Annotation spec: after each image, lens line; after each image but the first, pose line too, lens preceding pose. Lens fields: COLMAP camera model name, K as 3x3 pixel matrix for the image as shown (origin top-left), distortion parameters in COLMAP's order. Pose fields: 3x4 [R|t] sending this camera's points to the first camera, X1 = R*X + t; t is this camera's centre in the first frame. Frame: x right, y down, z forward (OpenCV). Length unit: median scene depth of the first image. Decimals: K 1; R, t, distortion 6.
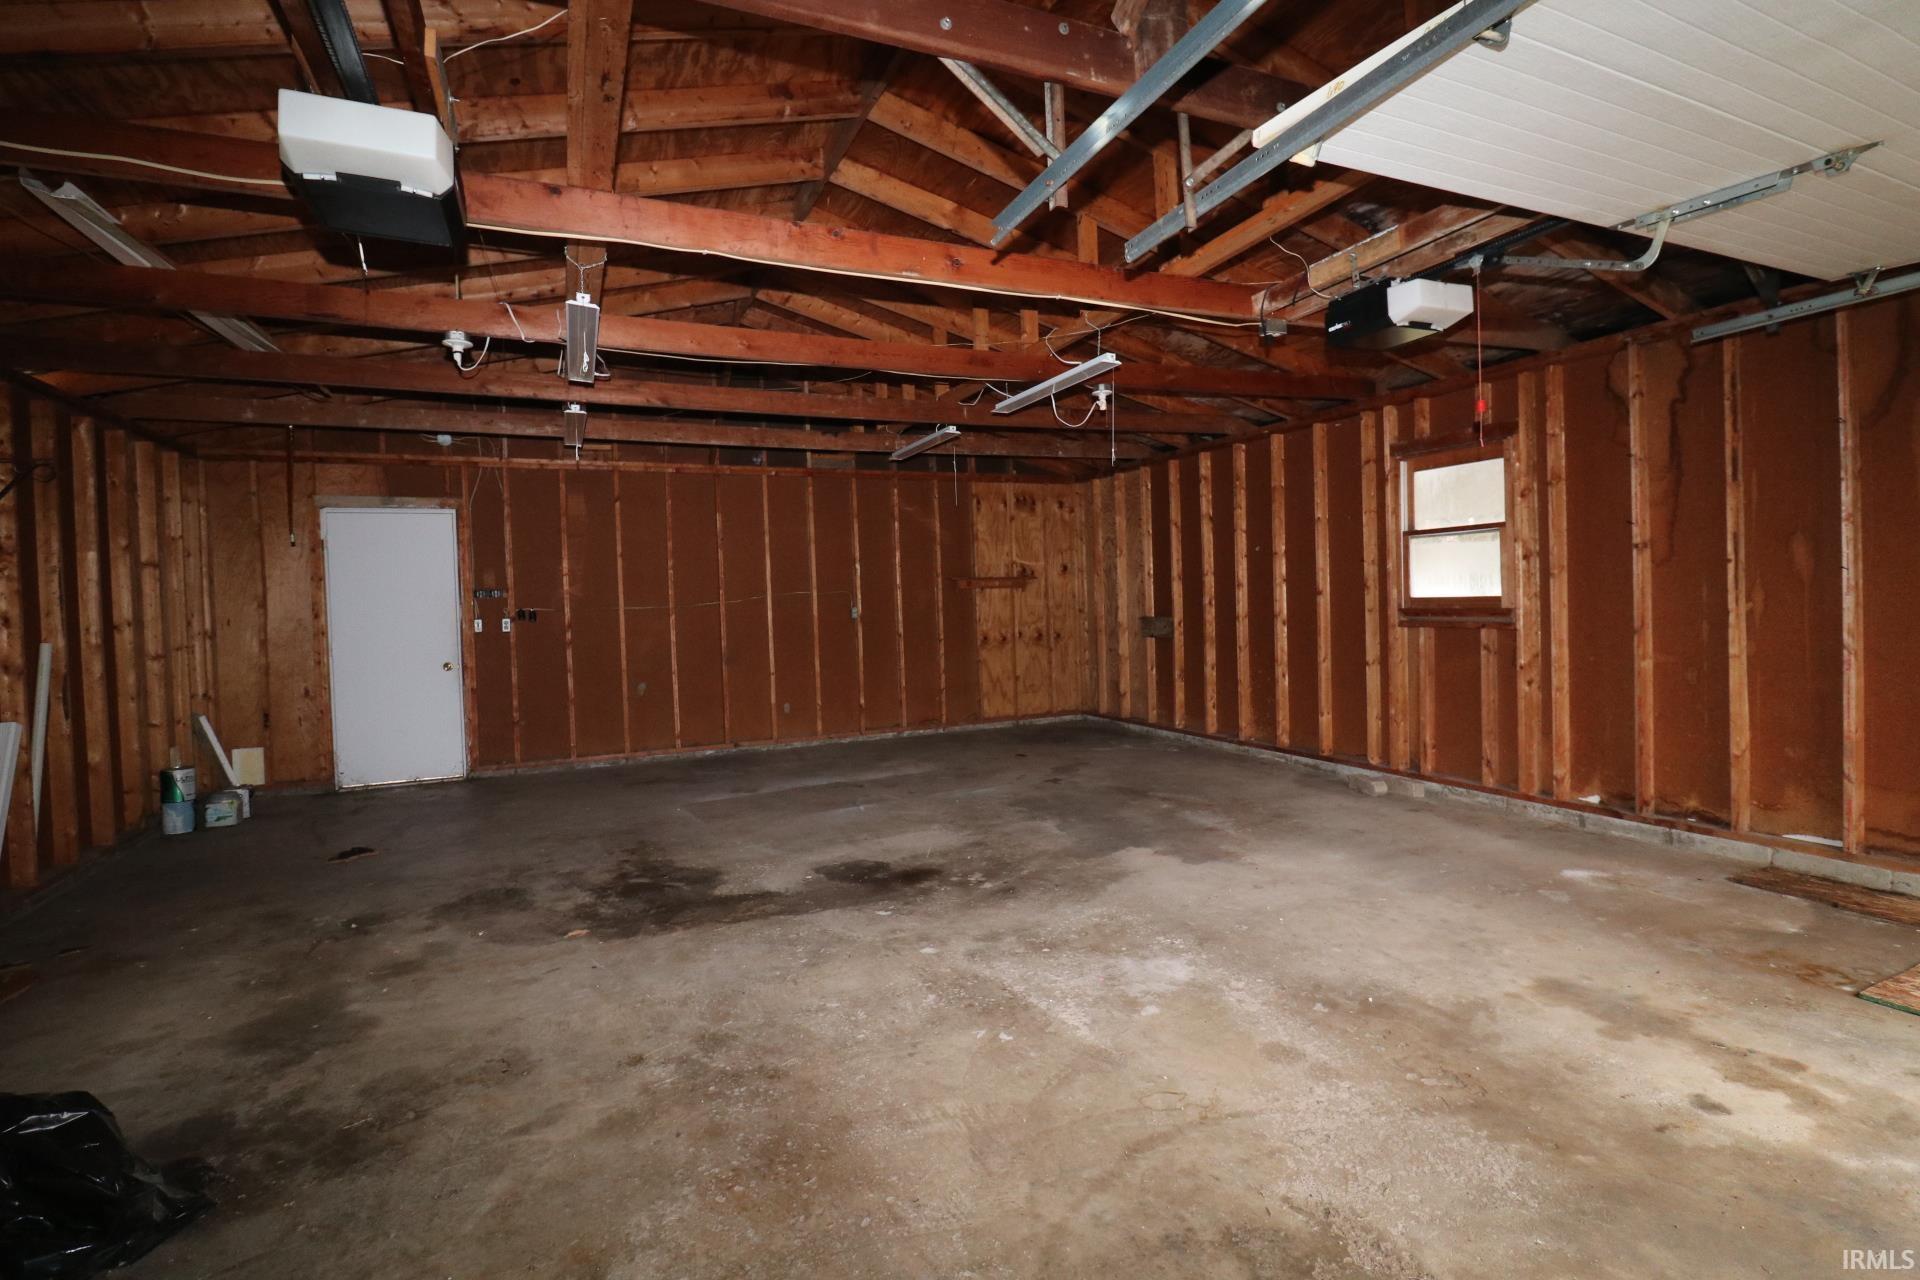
lens RADIAL K [[885.9, 0, 949.5], [0, 885.9, 610.3], [0, 0, 1]] dist [0.000609, -0.013433]
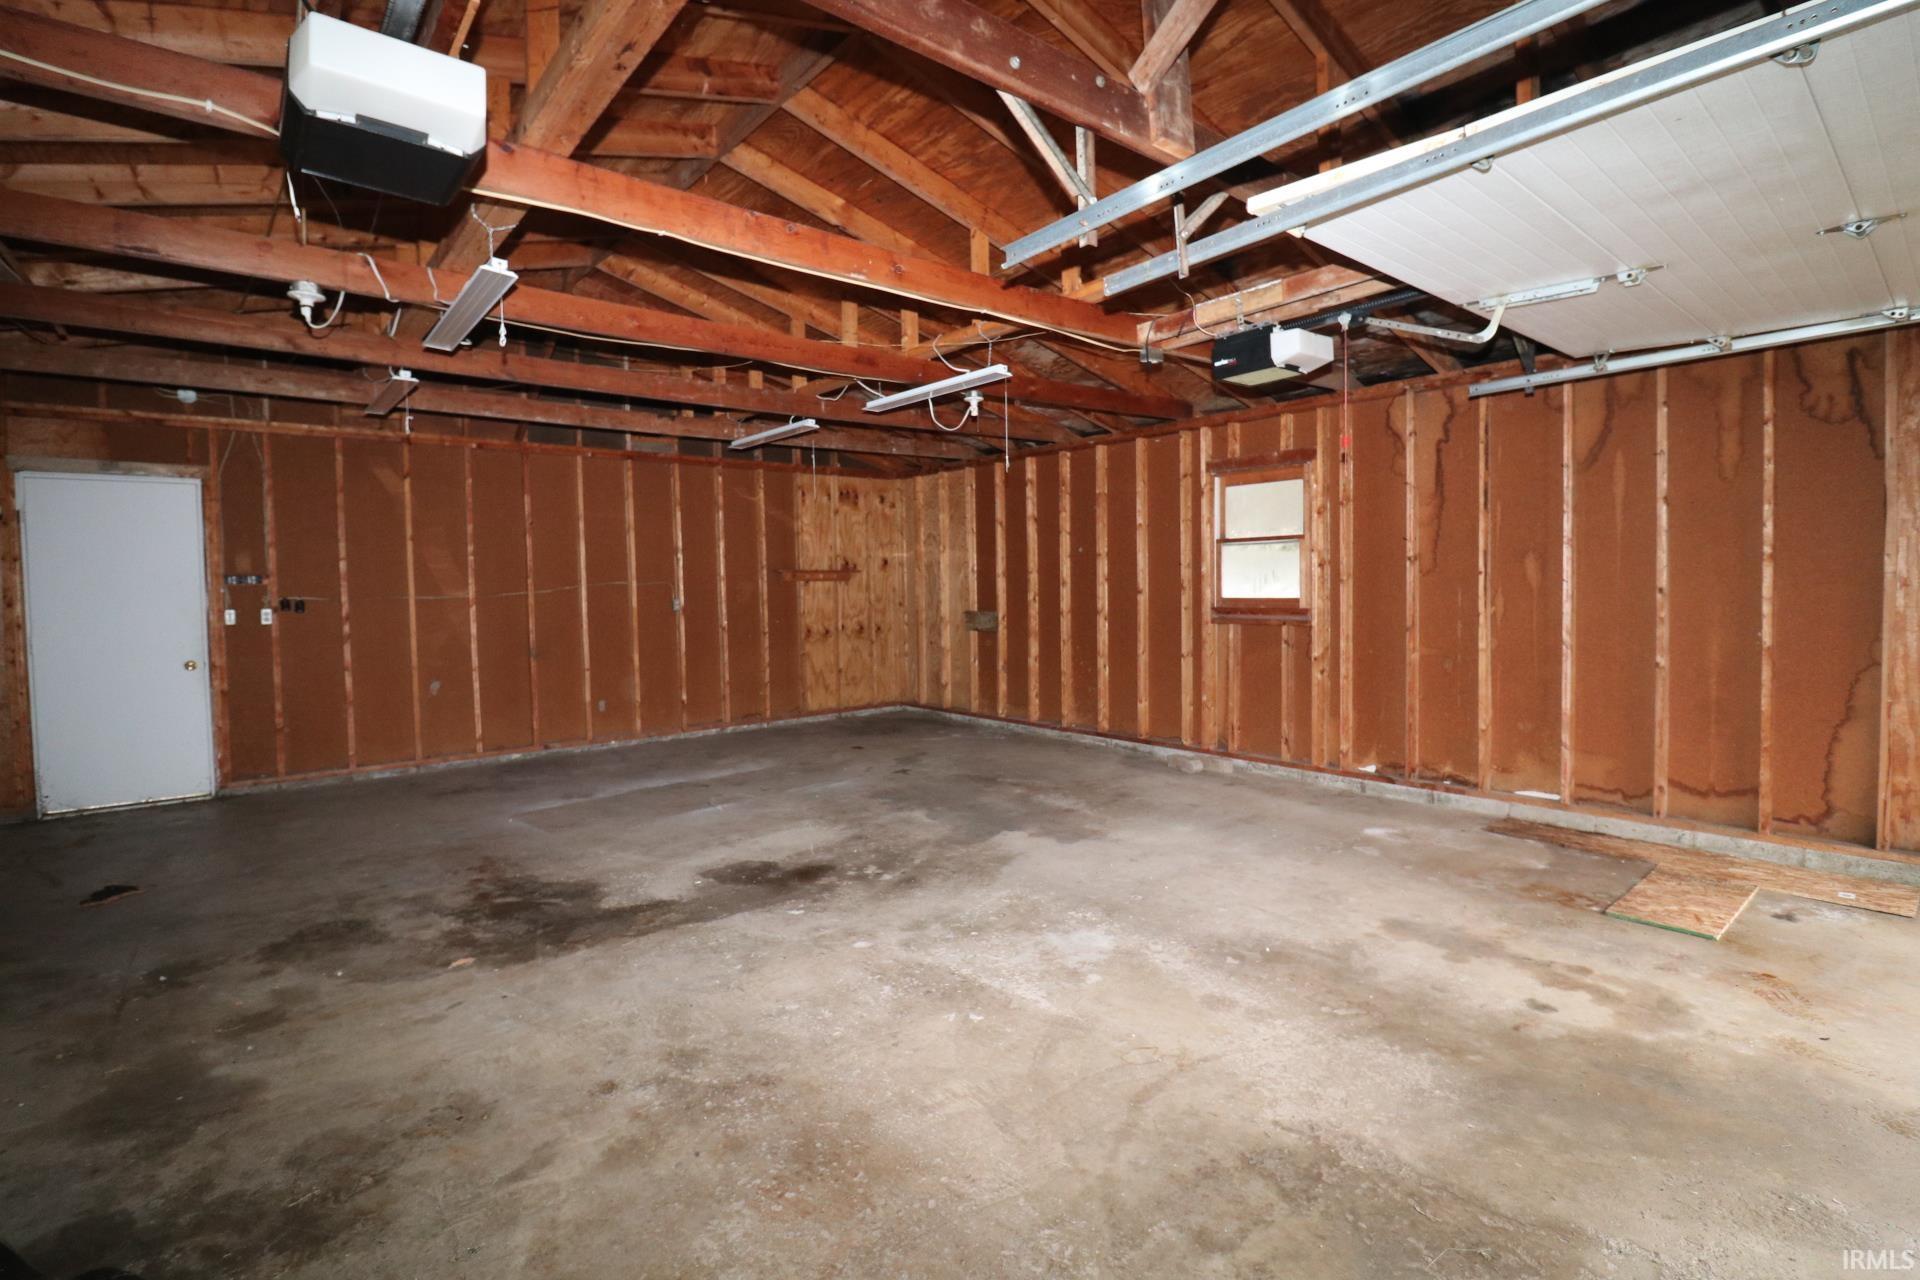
lens RADIAL K [[885.9, 0, 949.5], [0, 885.9, 610.3], [0, 0, 1]] dist [0.000609, -0.013433]
pose [[0.963011, 0.006695, 0.269380, -0.159133], [-0.010046, 0.999888, 0.011063, -0.009461], [-0.269276, -0.013360, 0.962970, -0.001555]]
